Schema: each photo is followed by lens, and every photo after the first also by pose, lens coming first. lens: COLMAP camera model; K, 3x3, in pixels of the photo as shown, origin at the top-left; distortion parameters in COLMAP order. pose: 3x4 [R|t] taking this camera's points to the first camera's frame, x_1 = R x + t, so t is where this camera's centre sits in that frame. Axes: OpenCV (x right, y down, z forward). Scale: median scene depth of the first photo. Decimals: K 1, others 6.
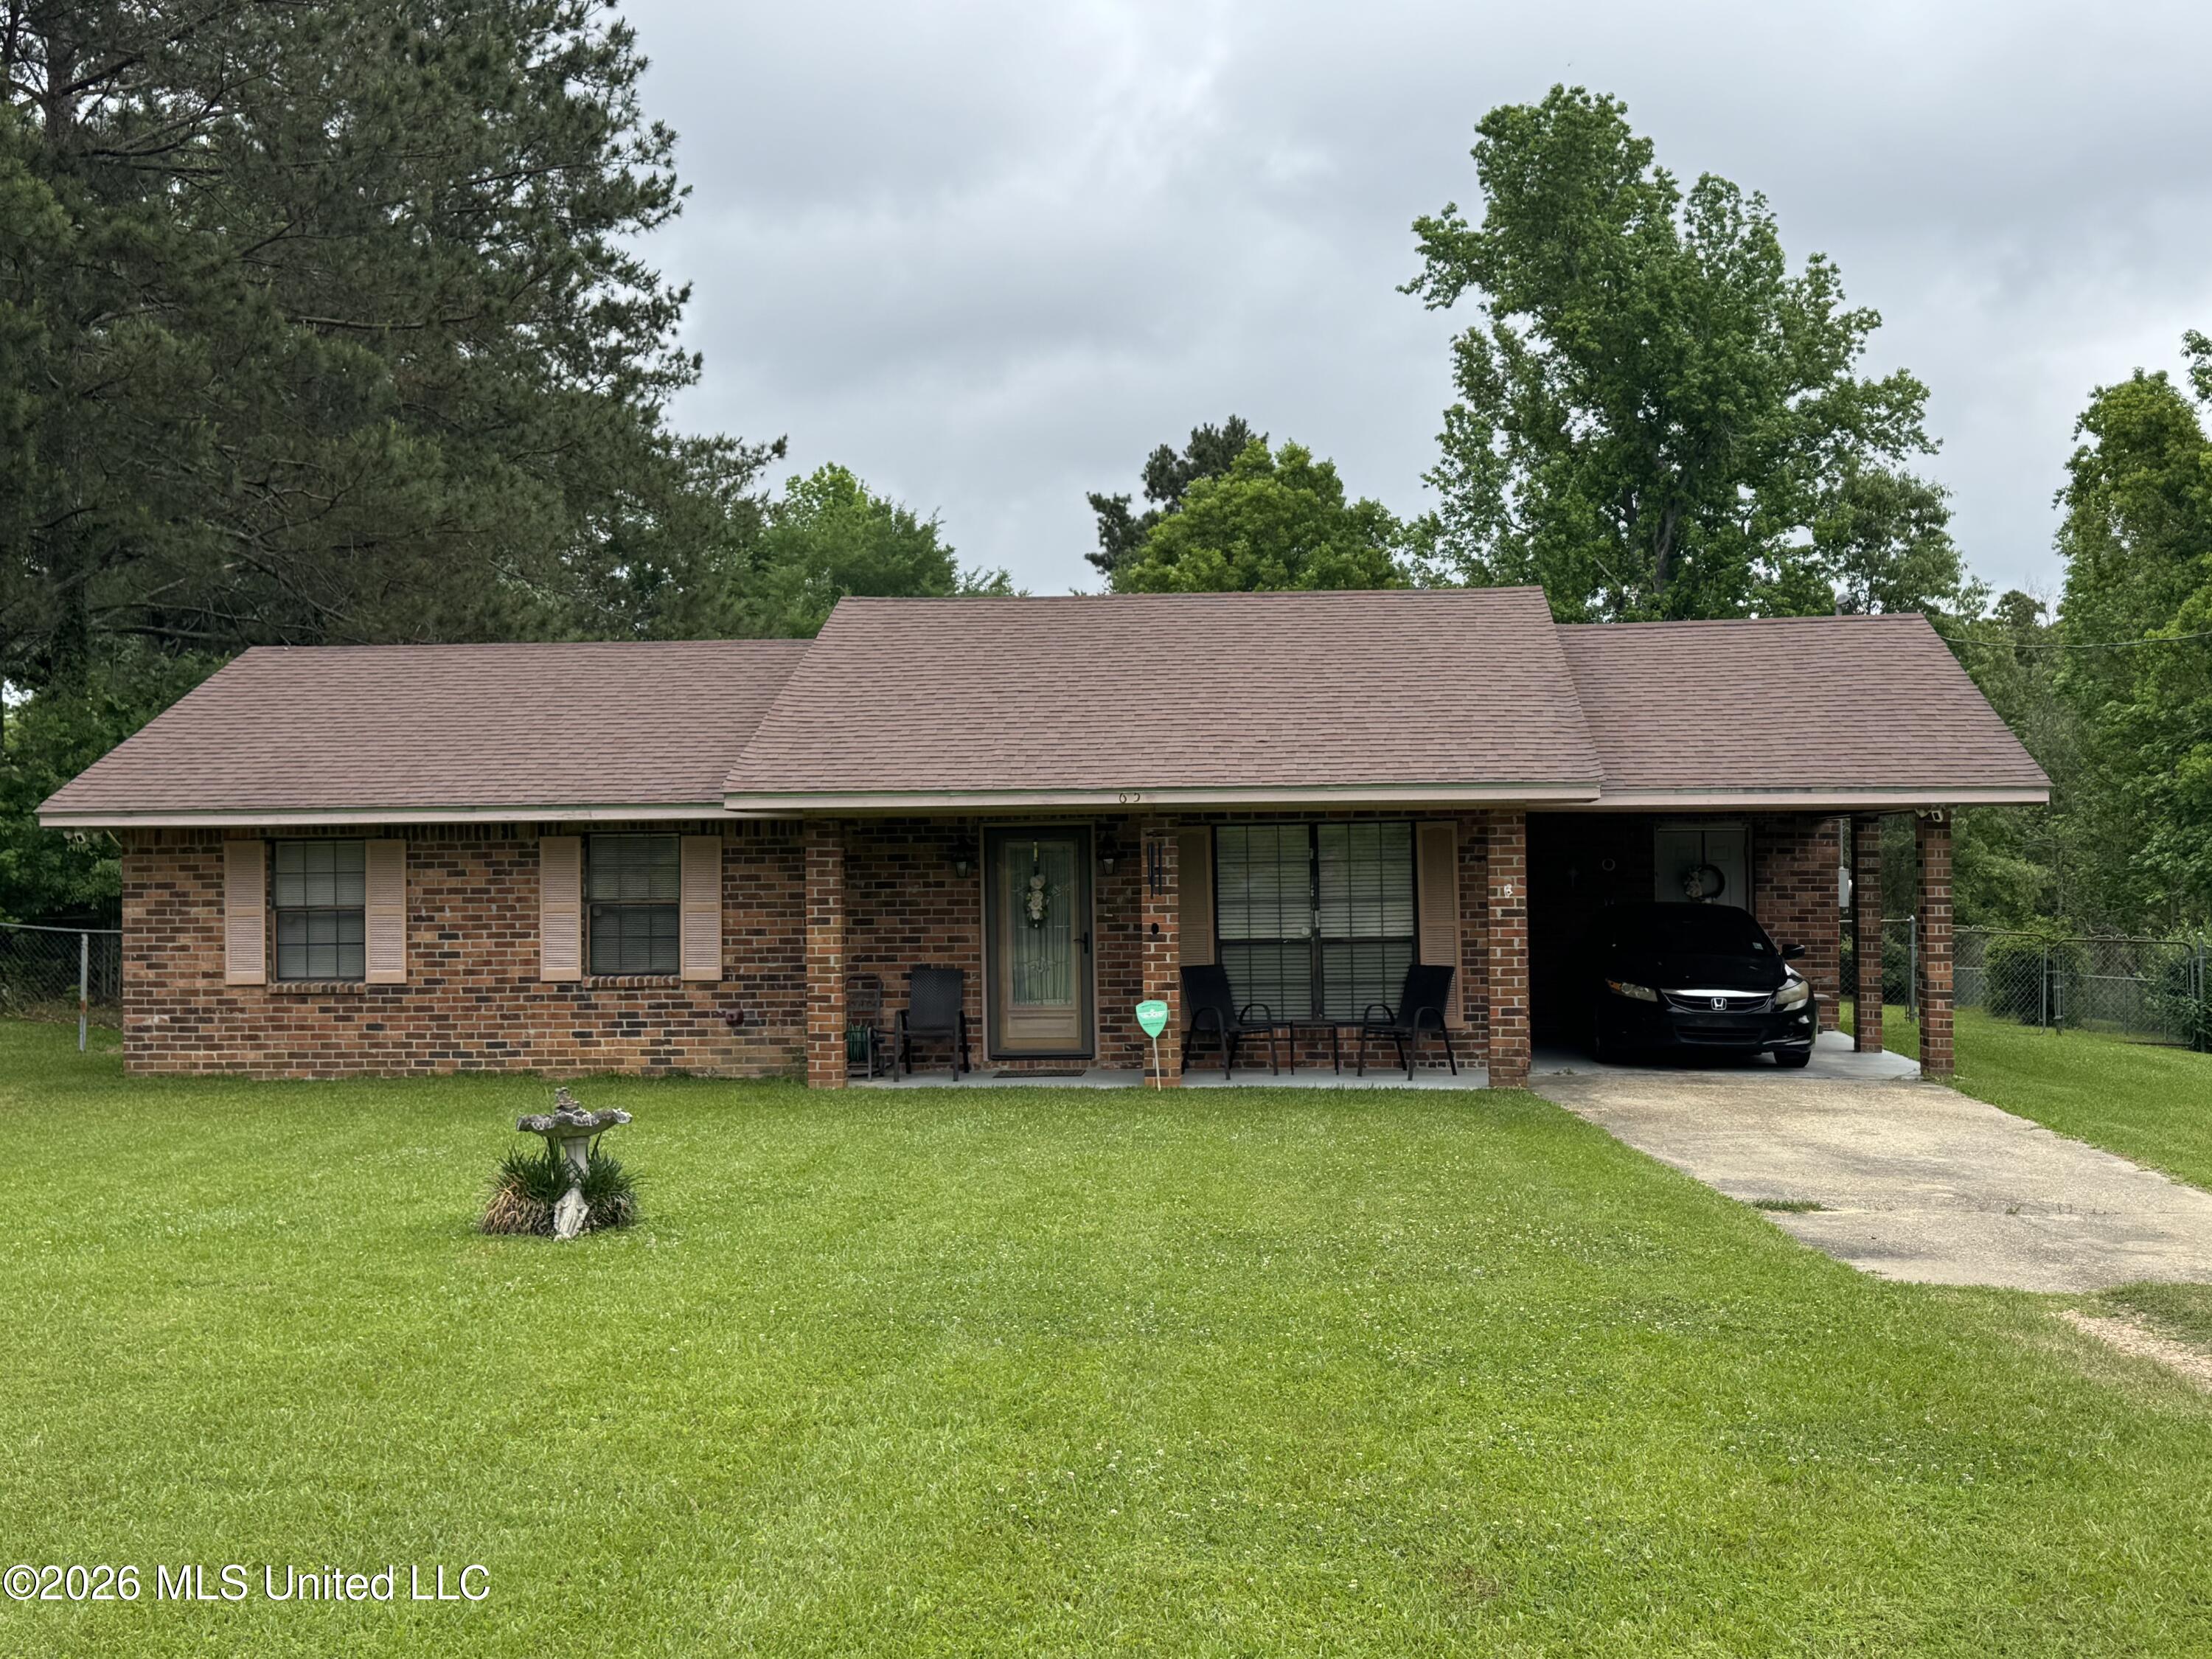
lens RADIAL K [[2532.7, 0, 1103.7], [0, 2532.7, 828.4], [0, 0, 1]] dist [0.146585, 0.000000]
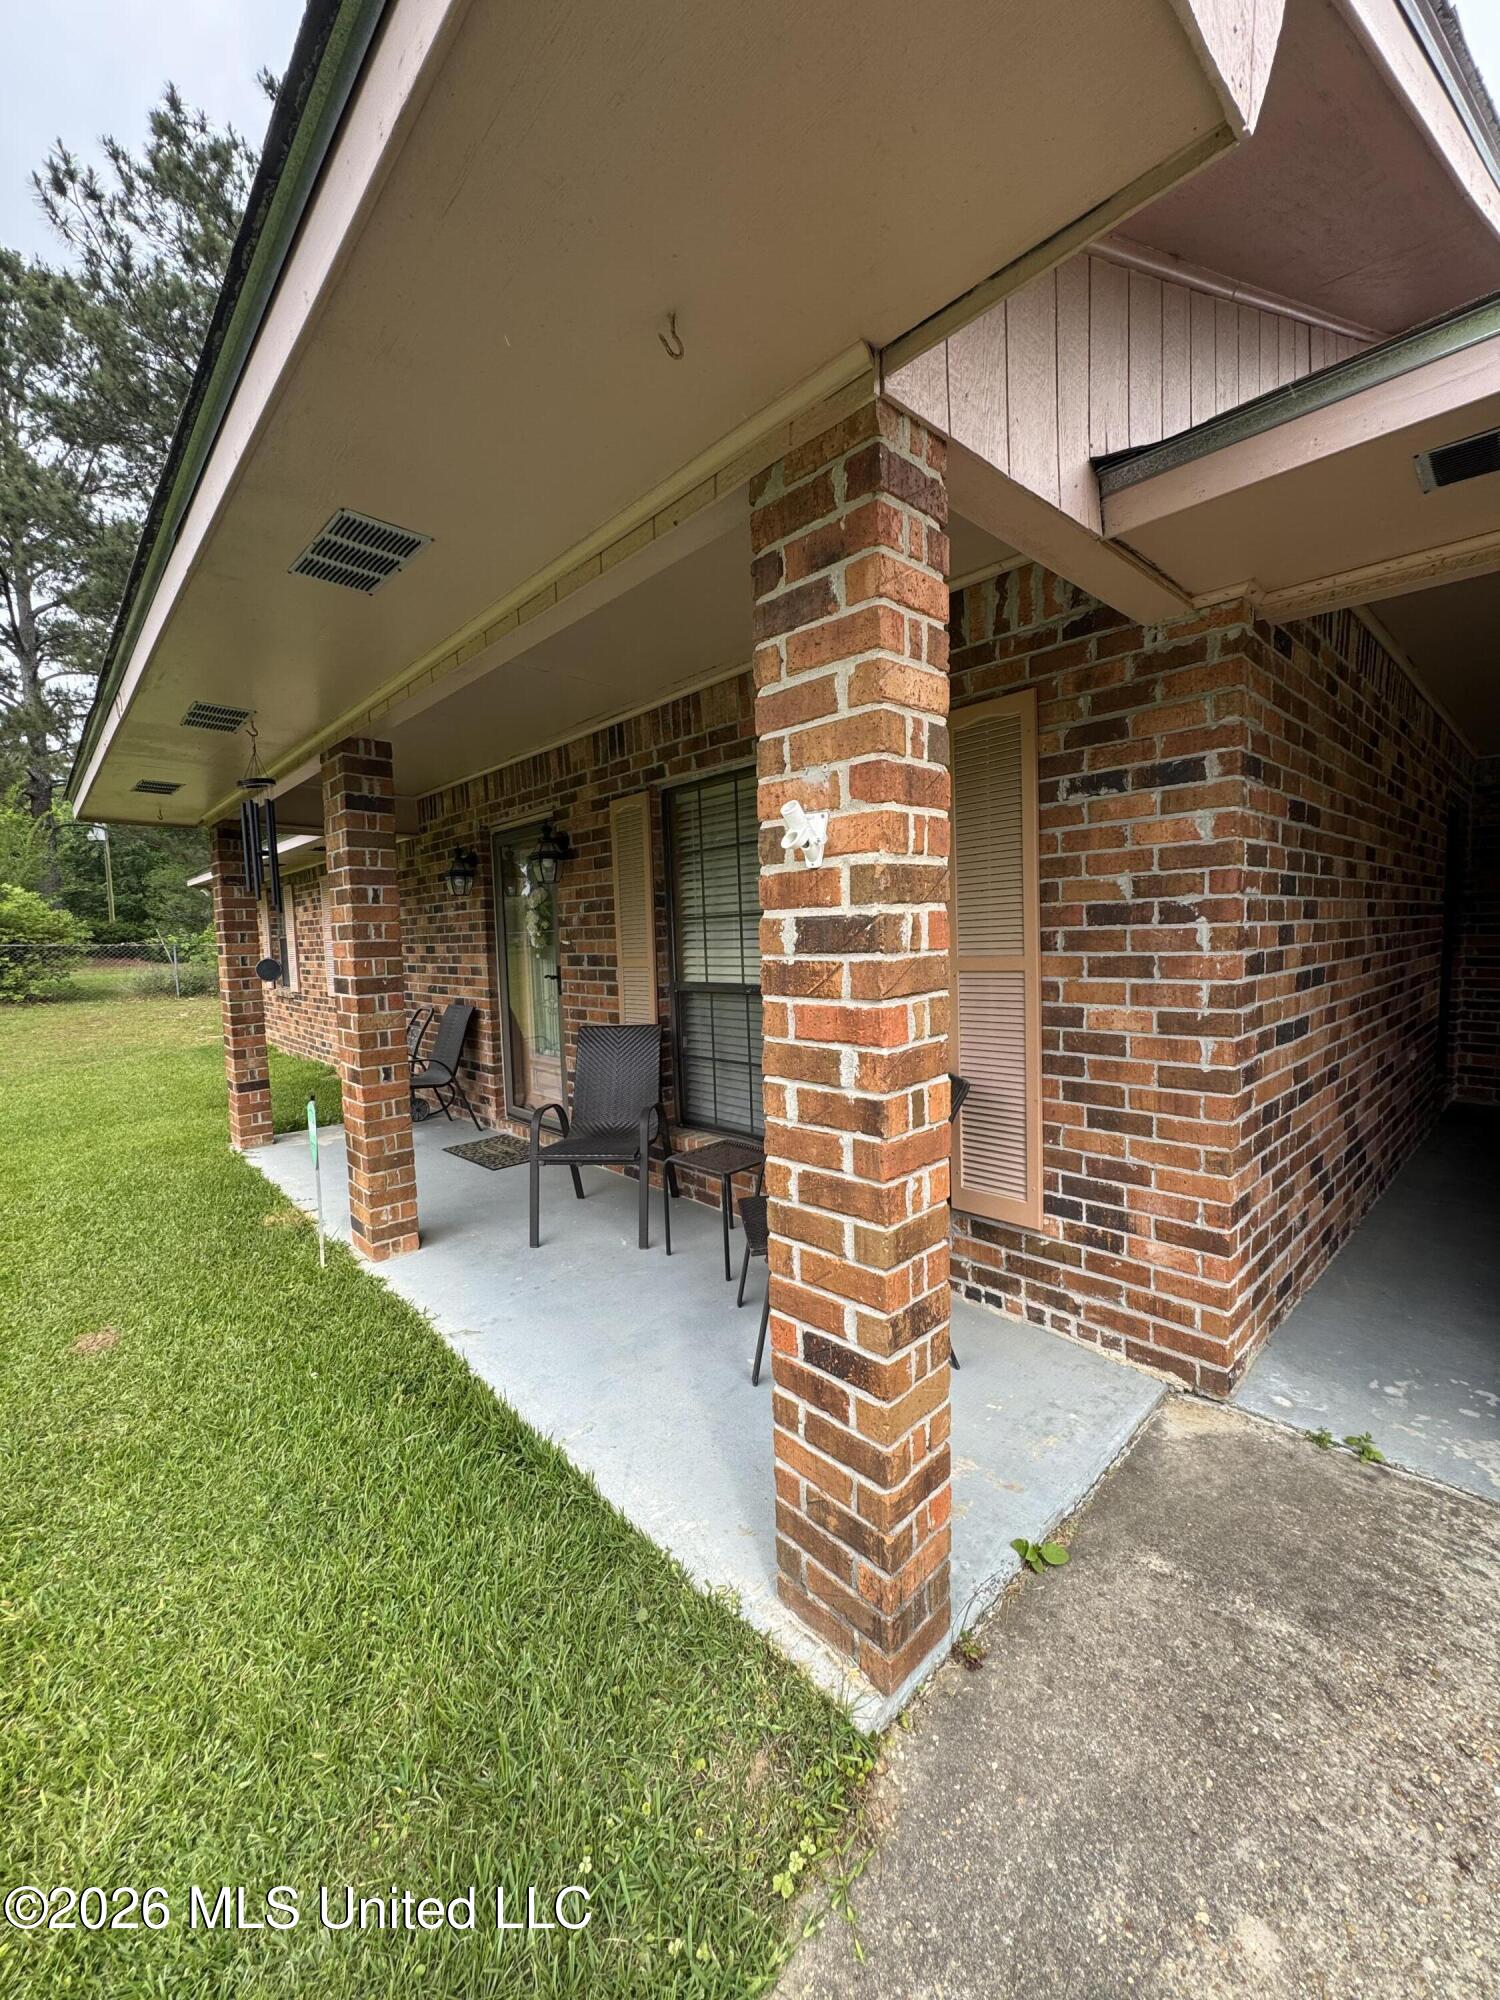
lens RADIAL K [[795.1, 0, 750.3], [0, 795.1, 1001.7], [0, 0, 1]] dist [-0.000827, -0.000432]
pose [[0.742534, 0.045405, -0.668267, 0.153803], [0.029681, 0.994489, 0.100550, 0.024309], [0.669150, -0.094496, 0.737095, 0.719658]]
